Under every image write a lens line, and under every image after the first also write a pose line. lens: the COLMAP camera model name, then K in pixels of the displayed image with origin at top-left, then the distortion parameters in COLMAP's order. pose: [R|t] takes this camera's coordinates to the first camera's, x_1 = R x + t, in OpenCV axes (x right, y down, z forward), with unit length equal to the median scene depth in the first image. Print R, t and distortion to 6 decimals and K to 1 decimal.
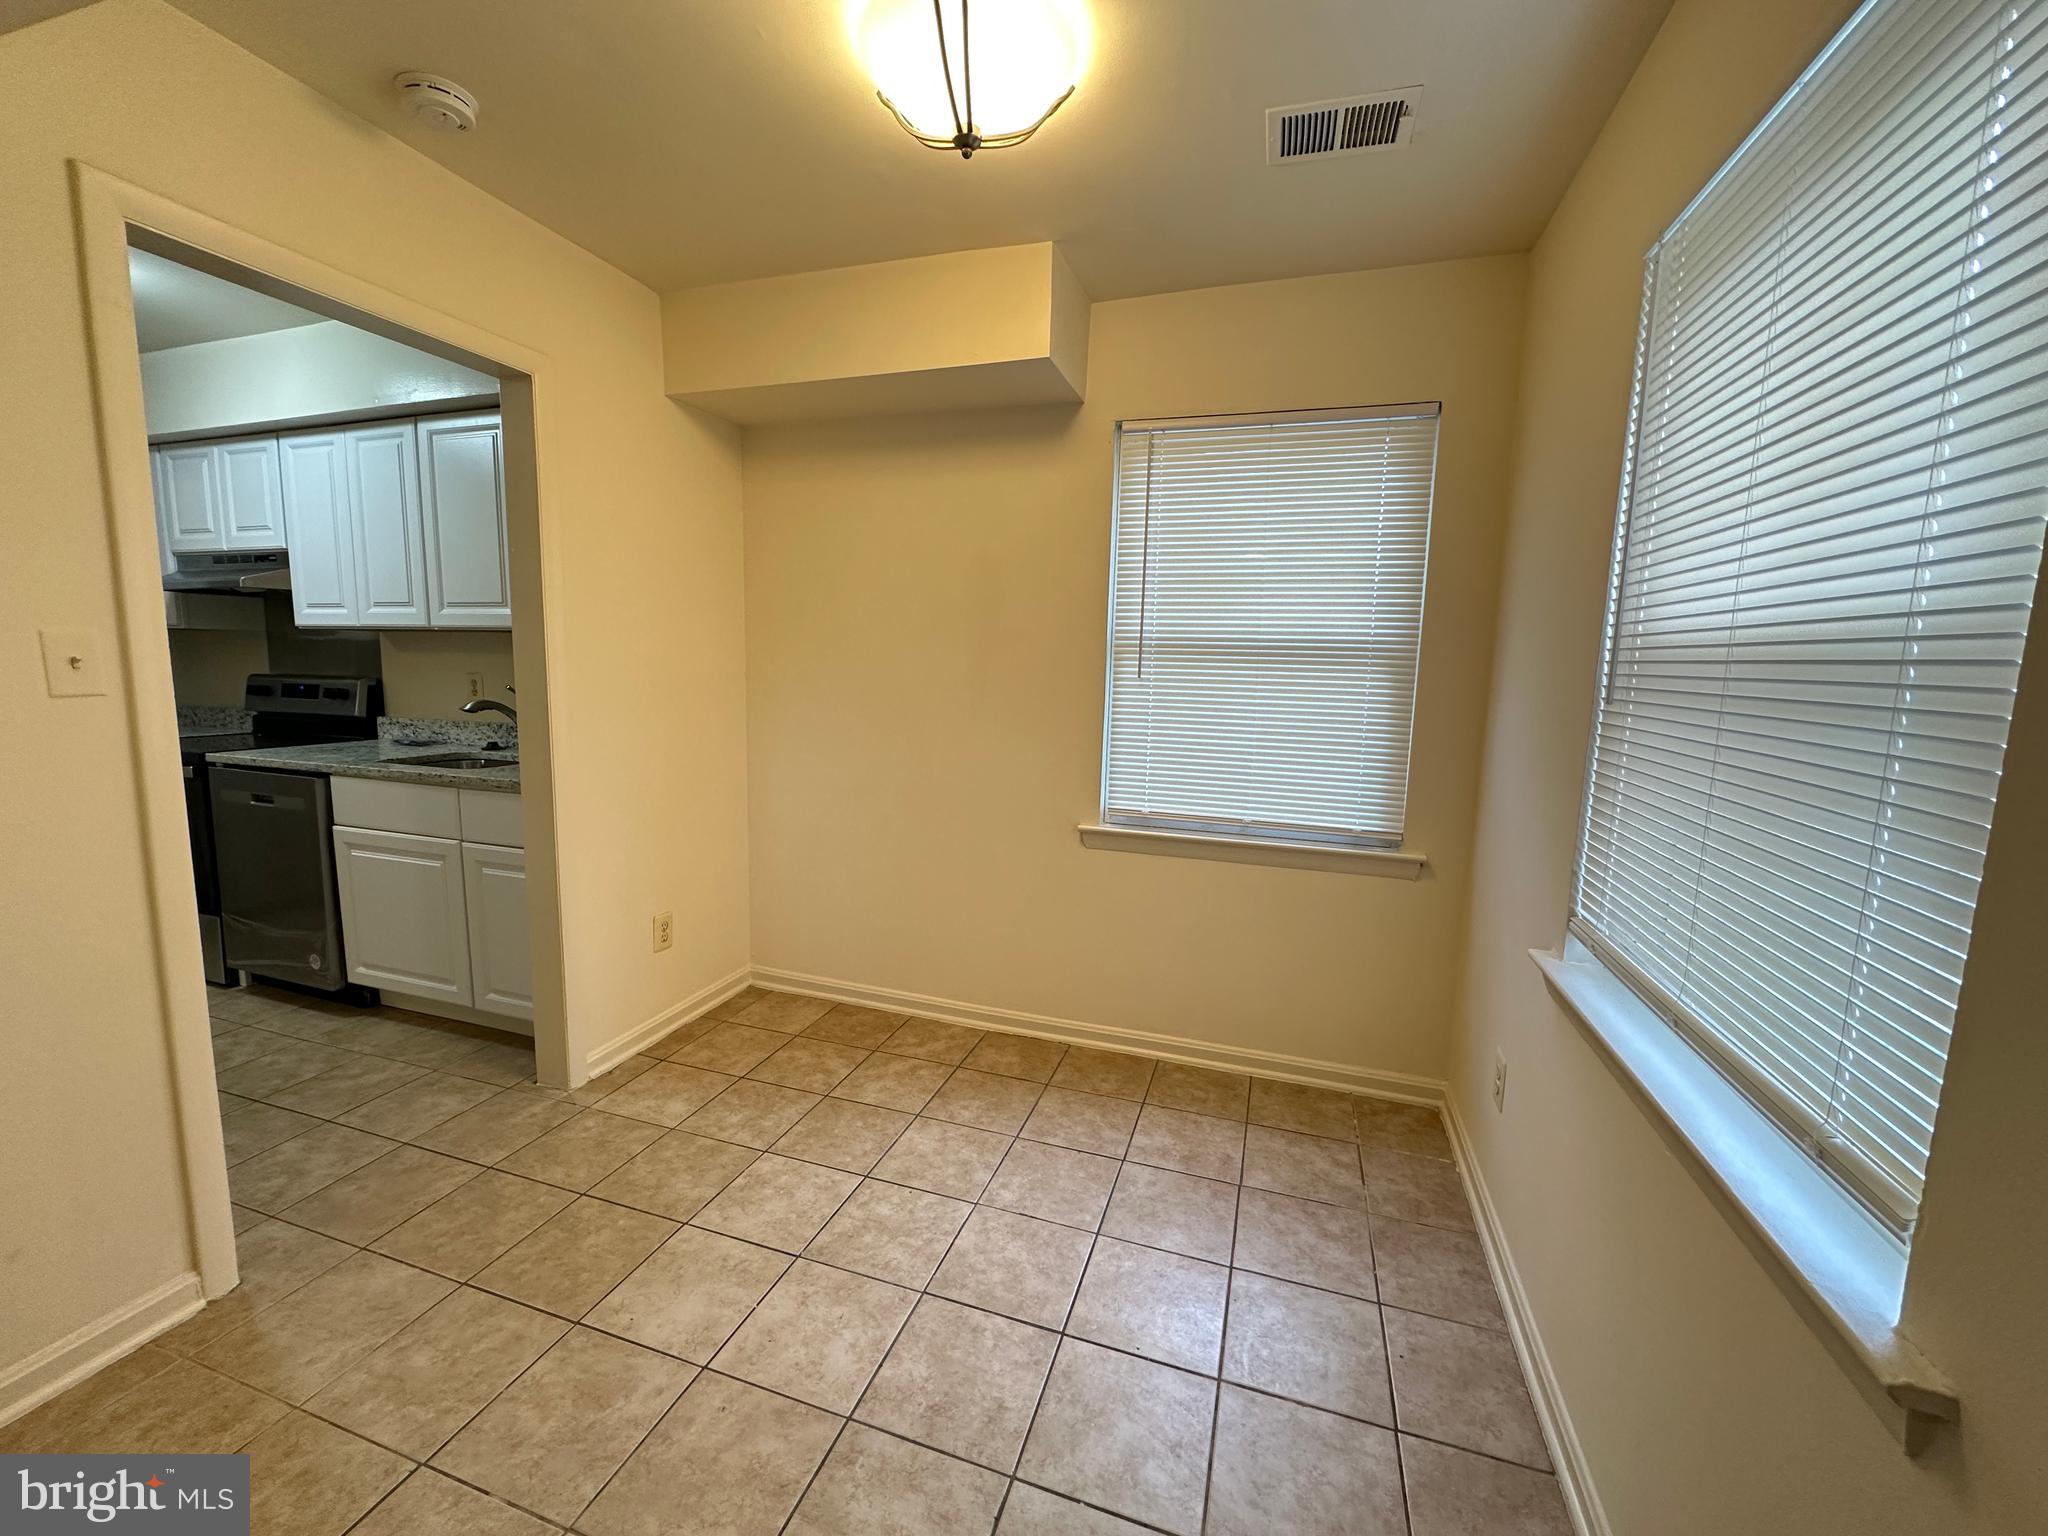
lens RADIAL K [[814.7, 0, 1021.8], [0, 814.7, 761.9], [0, 0, 1]] dist [-0.001469, -0.000157]
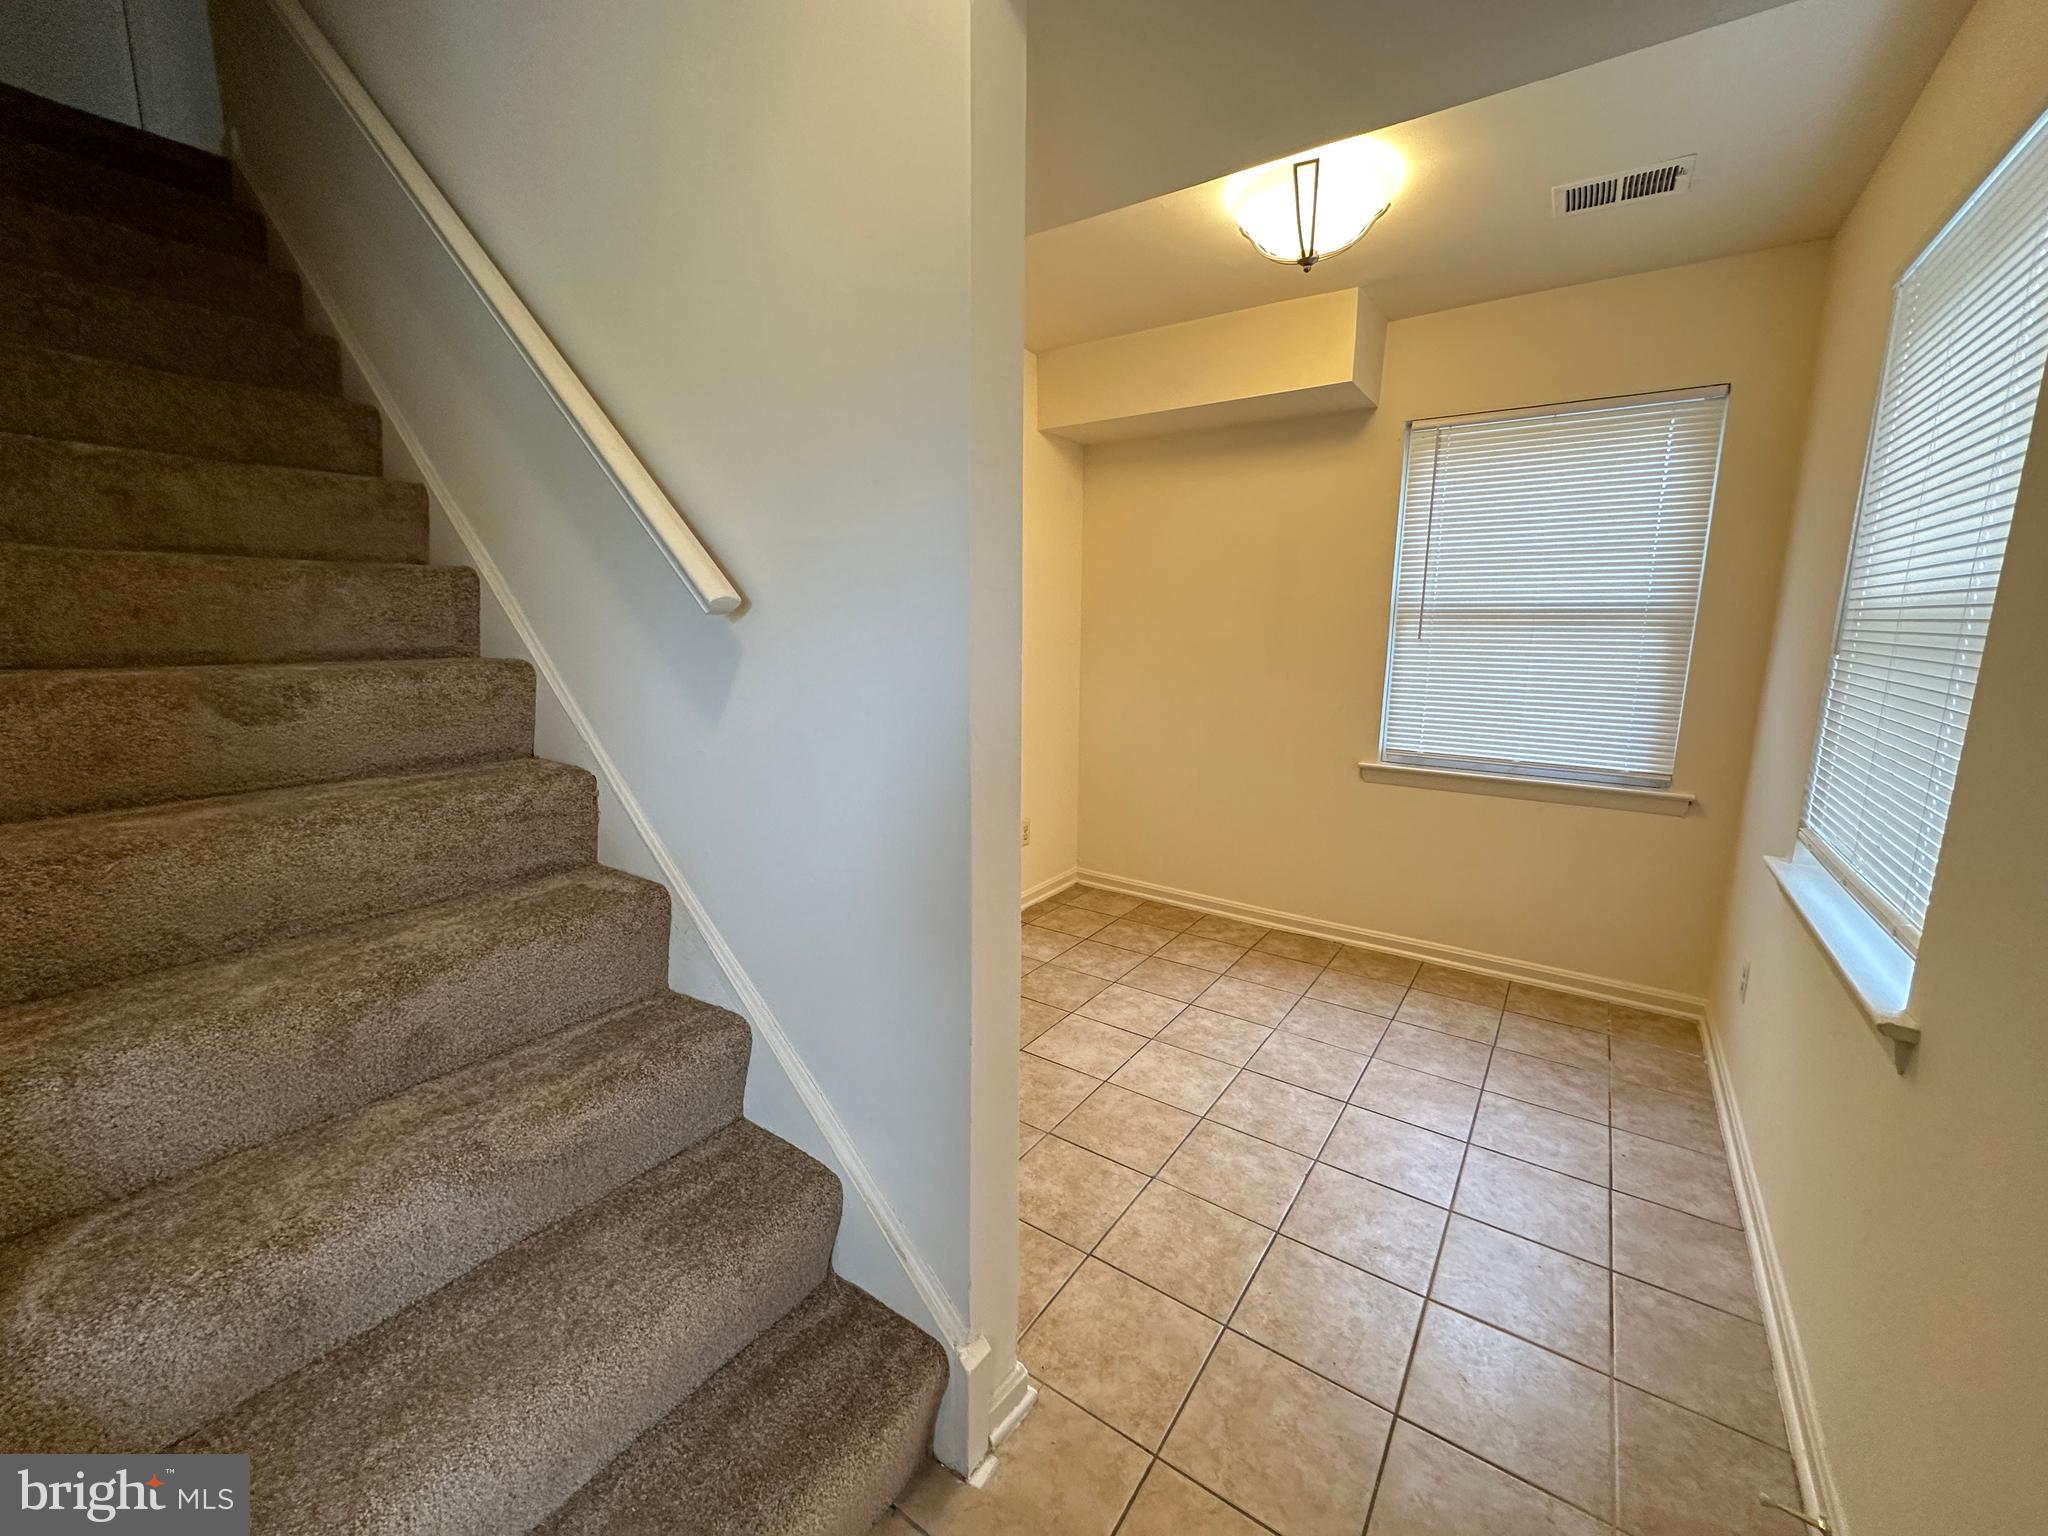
lens RADIAL K [[814.7, 0, 1021.8], [0, 814.7, 761.9], [0, 0, 1]] dist [-0.001469, -0.000157]
pose [[0.957029, 0.030409, -0.288393, -0.072631], [-0.018376, 0.998847, 0.044341, 0.039609], [0.289409, -0.037136, 0.956485, -0.359786]]
